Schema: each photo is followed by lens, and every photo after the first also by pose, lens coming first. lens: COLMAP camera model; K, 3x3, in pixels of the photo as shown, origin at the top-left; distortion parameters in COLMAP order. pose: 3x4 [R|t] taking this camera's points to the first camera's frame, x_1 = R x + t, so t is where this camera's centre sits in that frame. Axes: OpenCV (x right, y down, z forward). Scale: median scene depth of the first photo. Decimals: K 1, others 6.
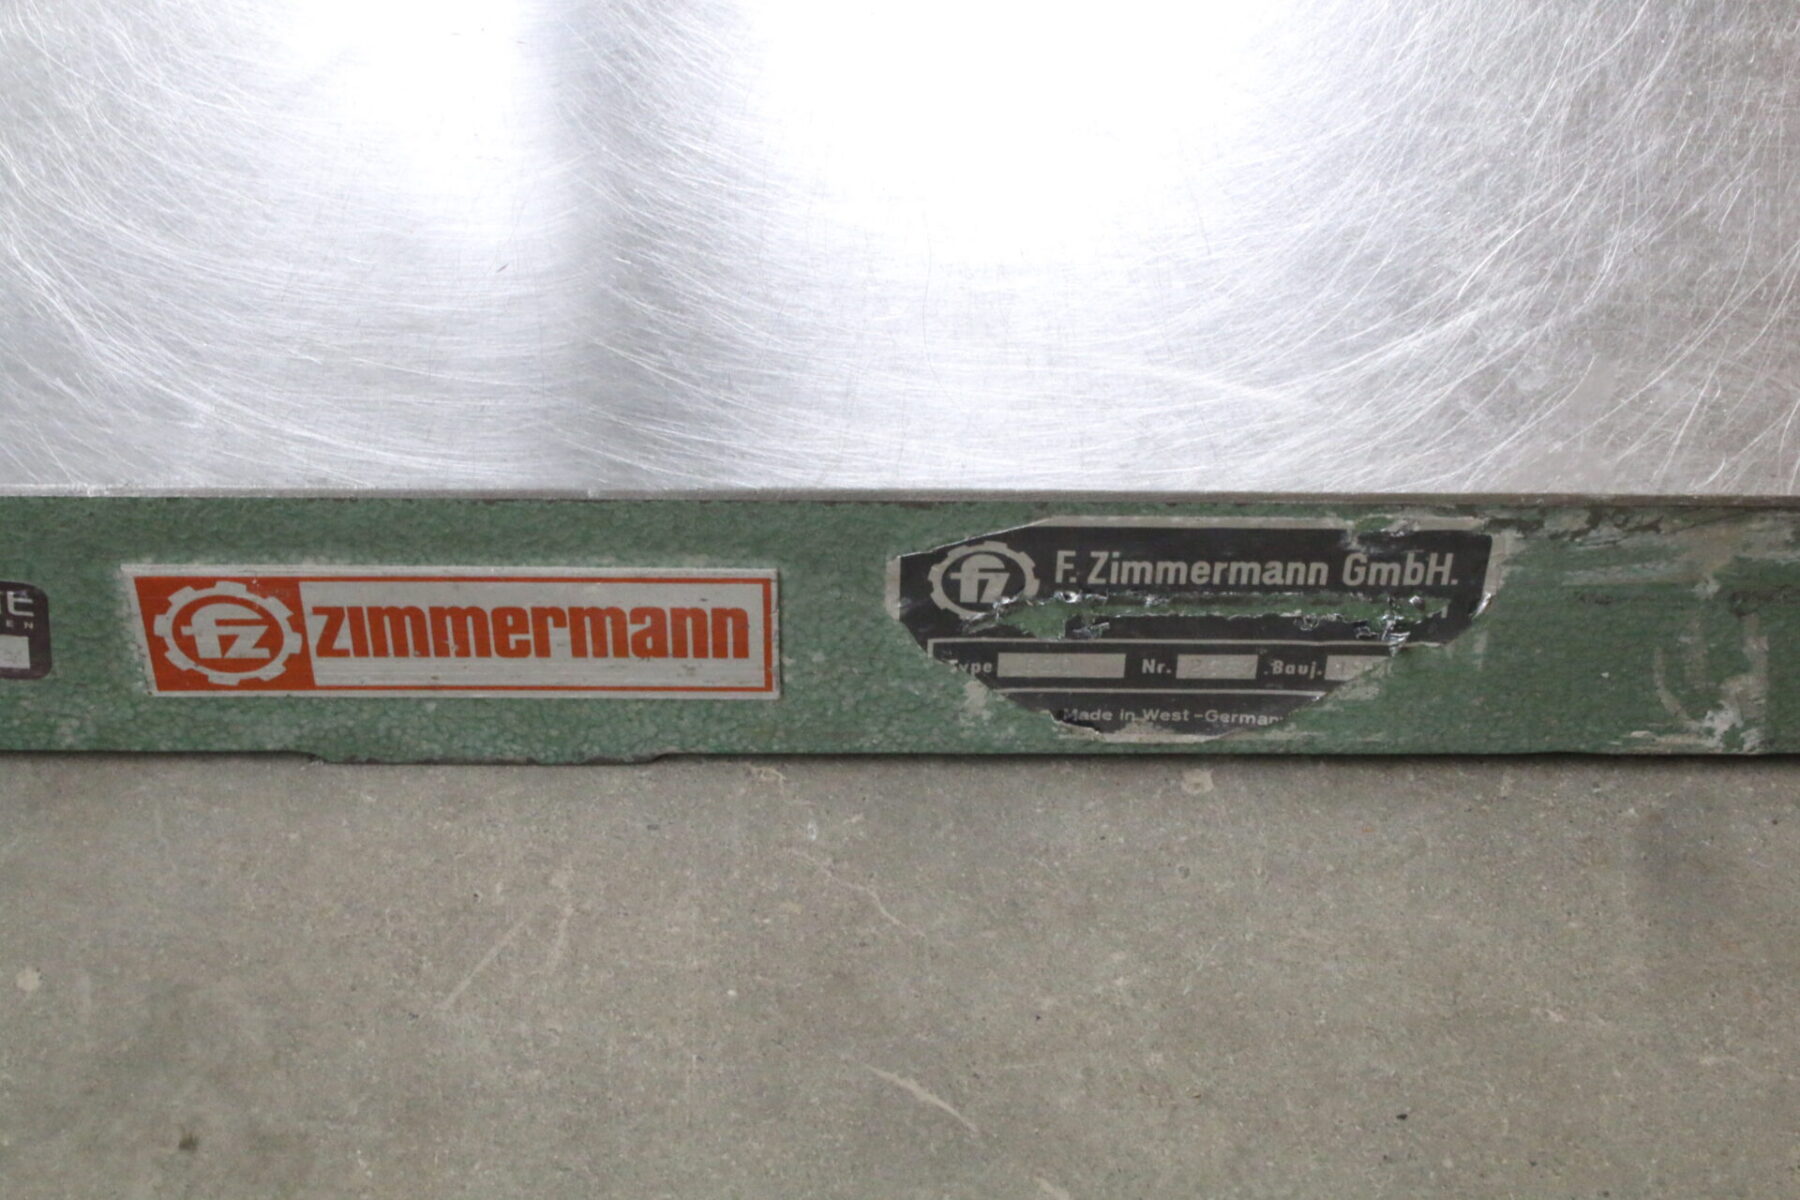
lens RADIAL K [[3403.6, 0, 896.5], [0, 3403.6, 600.7], [0, 0, 1]] dist [0.010163, 0.000000]
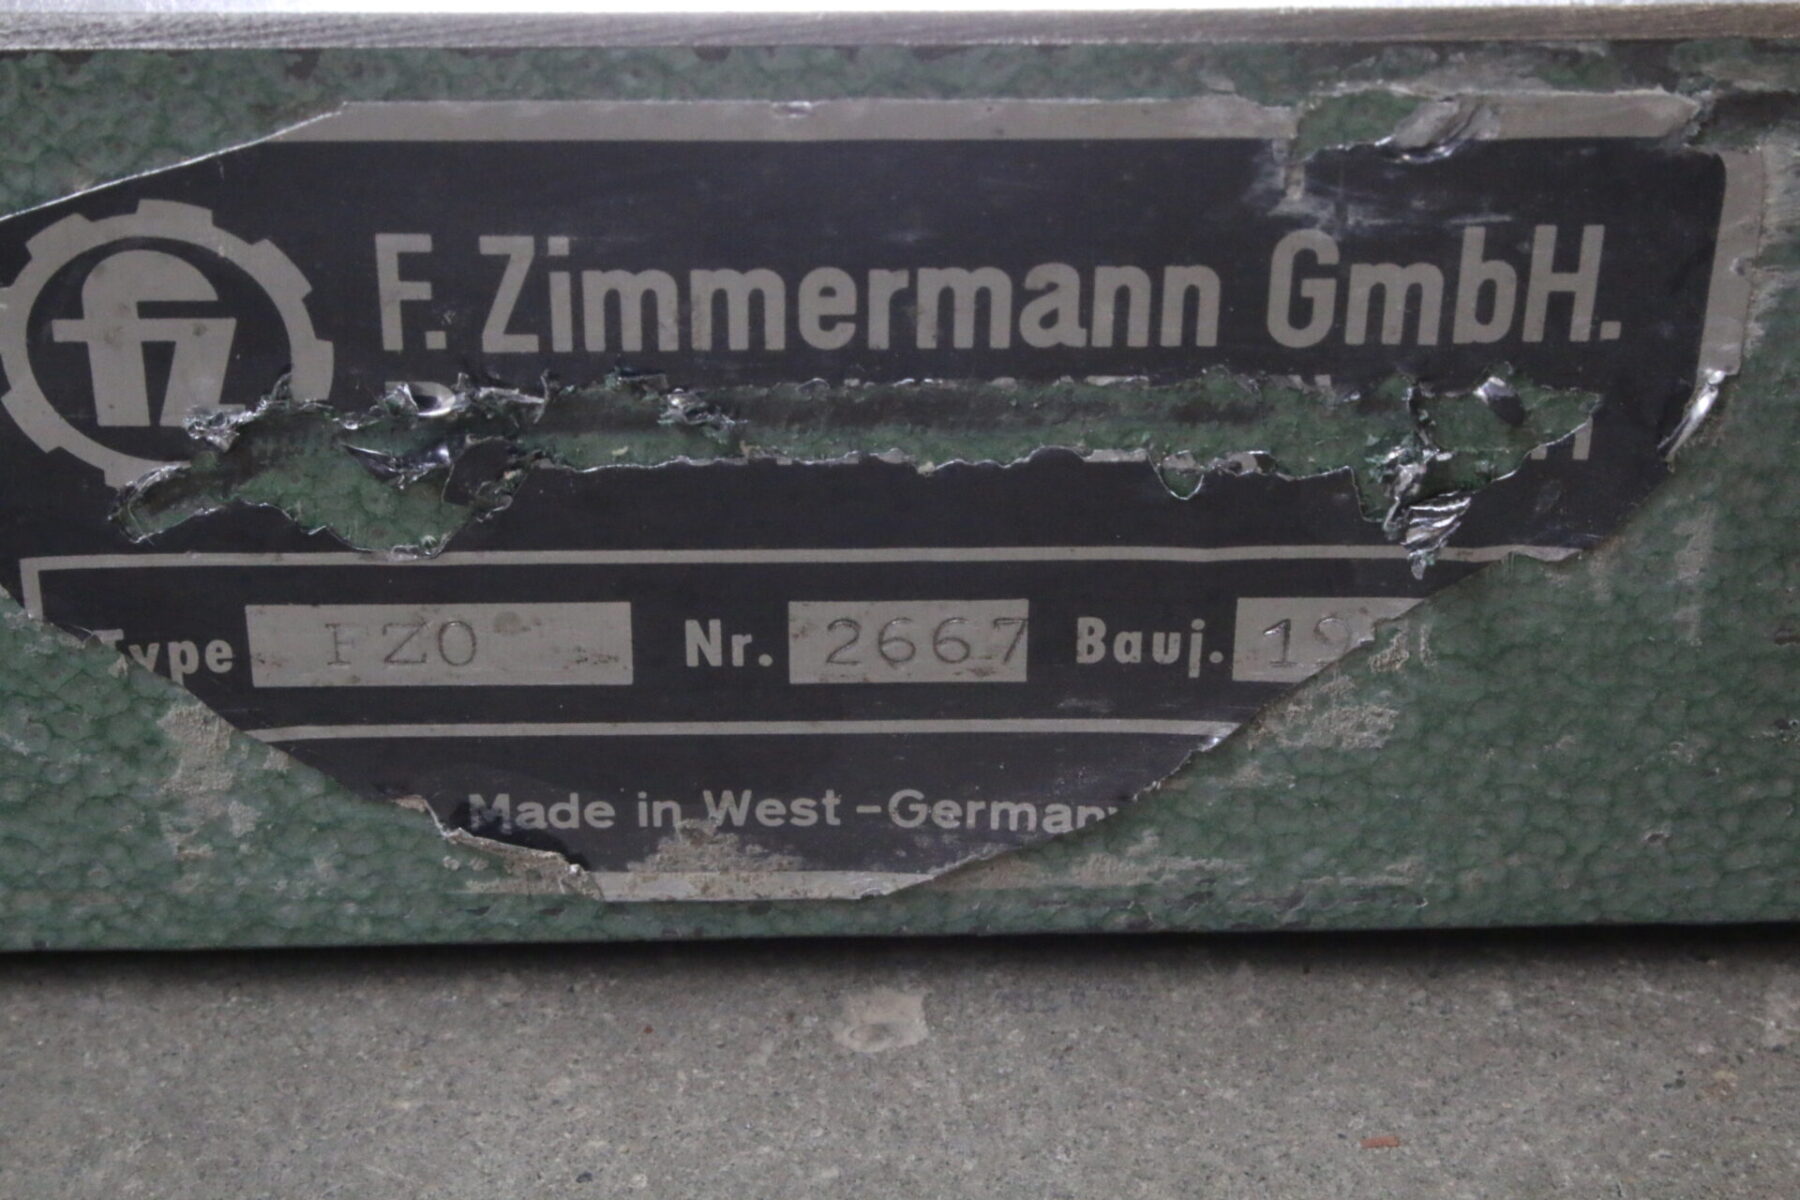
lens RADIAL K [[4219.9, 0, 896.4], [0, 4219.9, 596.8], [0, 0, 1]] dist [0.070035, 0.000000]
pose [[0.999739, -0.017533, 0.014636, 0.087853], [0.019507, 0.988803, -0.147944, 0.077027], [-0.011878, 0.148191, 0.988887, 0.595577]]
